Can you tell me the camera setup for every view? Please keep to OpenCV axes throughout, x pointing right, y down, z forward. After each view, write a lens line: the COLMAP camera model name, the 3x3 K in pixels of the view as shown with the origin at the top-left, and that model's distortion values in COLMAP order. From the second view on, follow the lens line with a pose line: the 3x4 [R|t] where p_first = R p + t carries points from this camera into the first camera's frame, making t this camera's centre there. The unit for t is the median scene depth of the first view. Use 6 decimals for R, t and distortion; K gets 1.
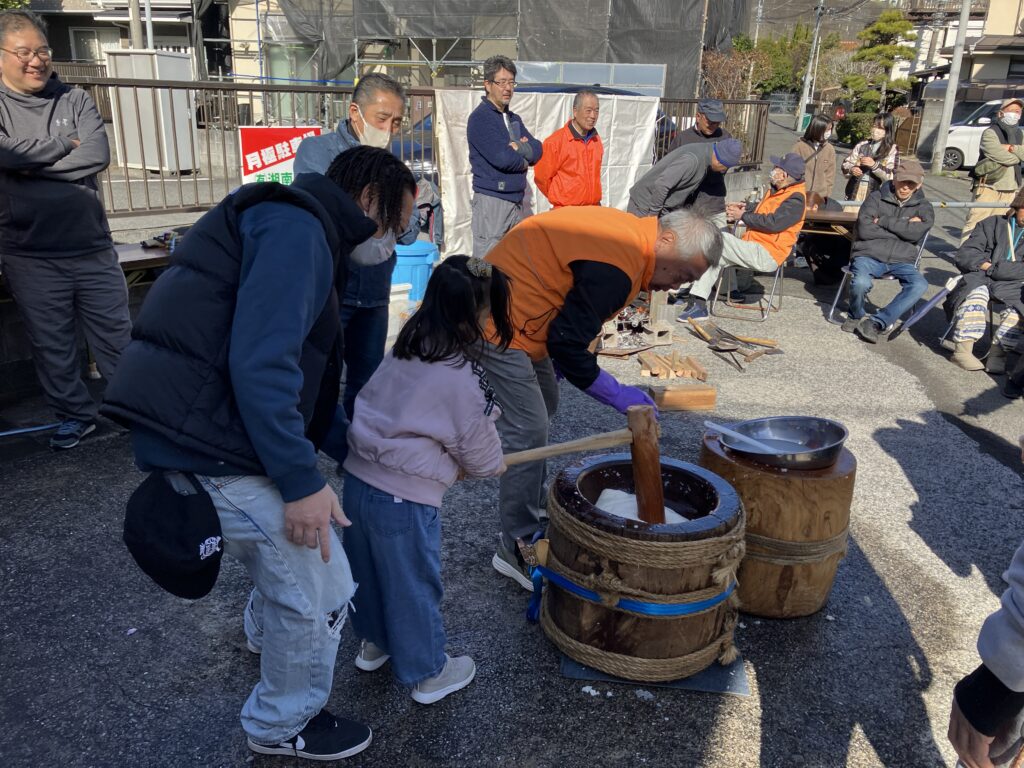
lens RADIAL K [[832.5, 0, 499.9], [0, 832.5, 387.8], [0, 0, 1]] dist [0.005780, 0.007162]
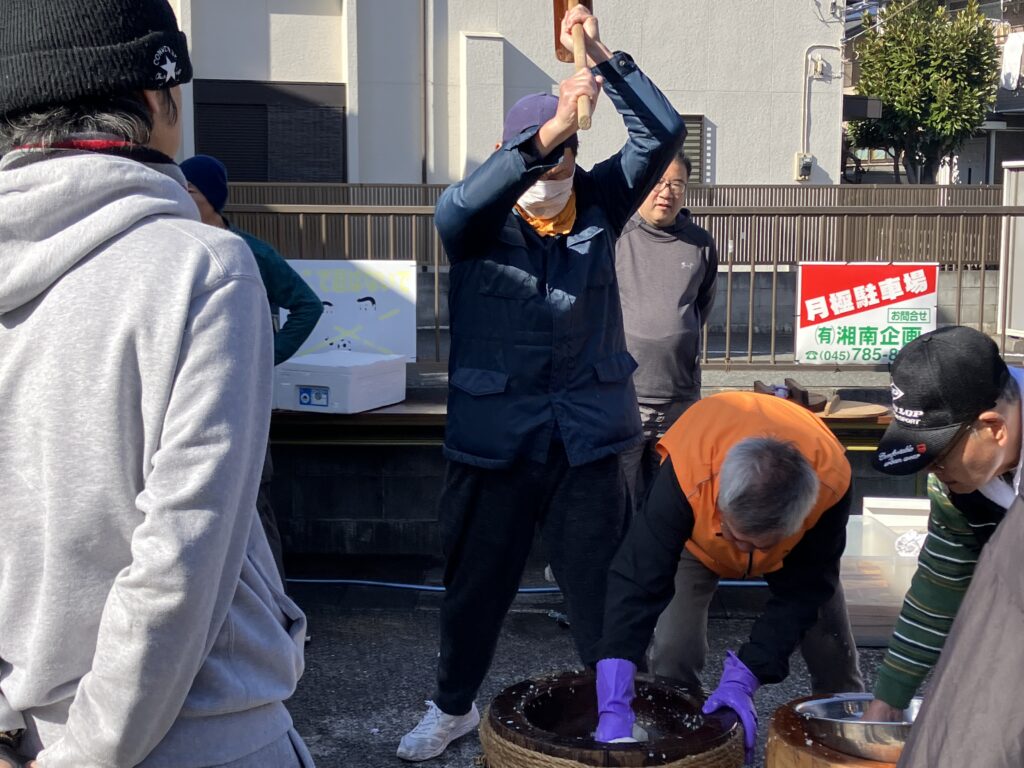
lens RADIAL K [[1511.6, 0, 512.0], [0, 1511.6, 384.0], [0, 0, 1]] dist [0.035472, -0.113898]
pose [[0.649464, 0.060227, -0.758004, 0.299632], [-0.235827, 0.963659, -0.125491, 0.009480], [0.722899, 0.260259, 0.640064, -0.005675]]
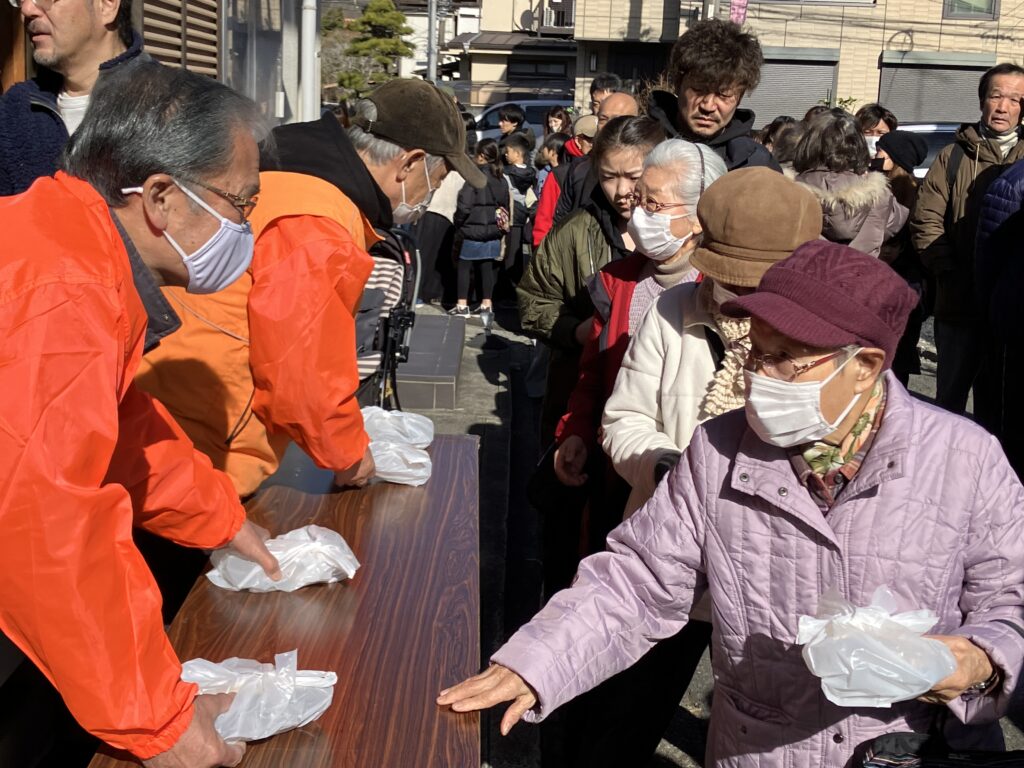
lens RADIAL K [[1436.5, 0, 524.7], [0, 1436.5, 382.8], [0, 0, 1]] dist [0.139327, -0.376619]
pose [[0.891345, -0.077742, 0.446610, -0.308367], [0.137729, 0.985057, -0.103410, 0.364825], [-0.431897, 0.153685, 0.888733, -1.089425]]
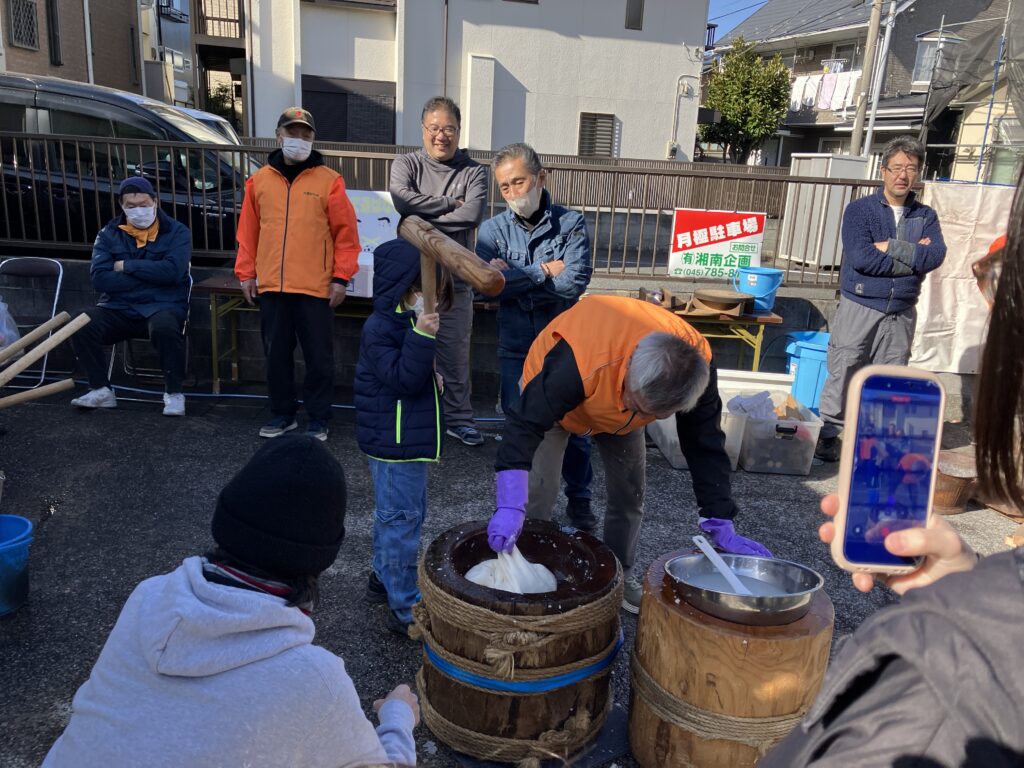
lens RADIAL K [[839.3, 0, 528.3], [0, 839.3, 388.6], [0, 0, 1]] dist [0.008442, 0.001434]
pose [[0.673246, 0.192256, -0.713987, 0.218011], [-0.276361, 0.961052, -0.001808, -0.016302], [0.685831, 0.198536, 0.700157, 0.076981]]
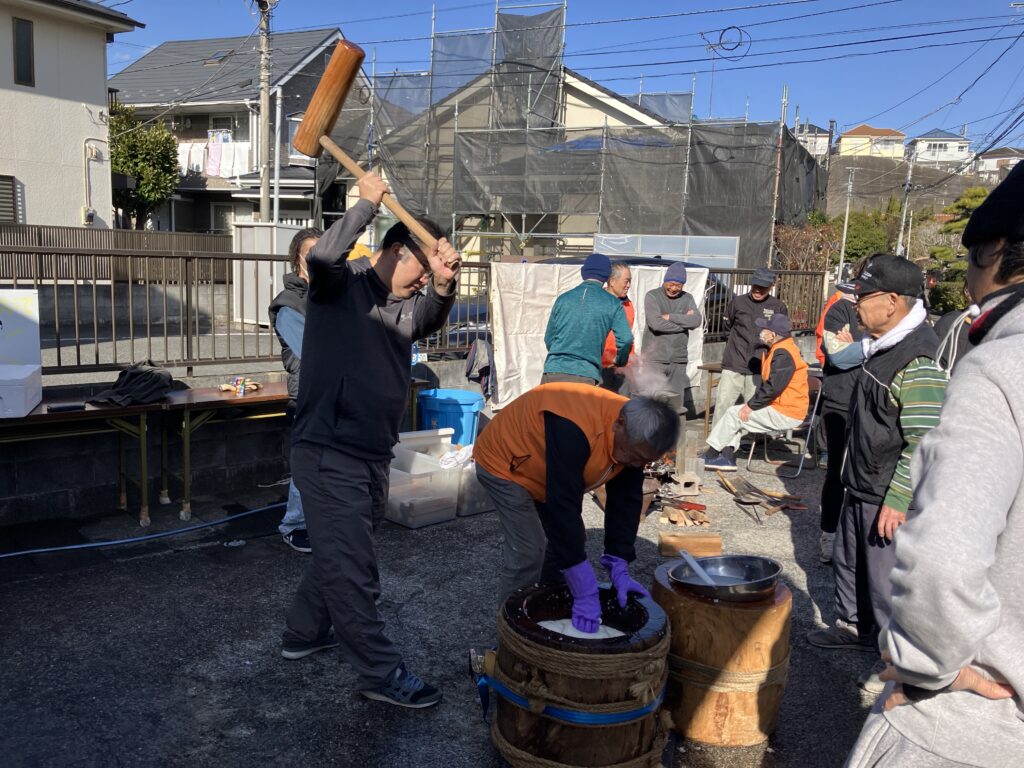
lens RADIAL K [[824.6, 0, 512.0], [0, 824.6, 384.0], [0, 0, 1]] dist [0.037693, -0.051043]
pose [[0.994054, 0.025055, -0.105969, 0.049789], [-0.044556, 0.981560, -0.185888, 0.009102], [0.099357, 0.189505, 0.976840, -0.042944]]
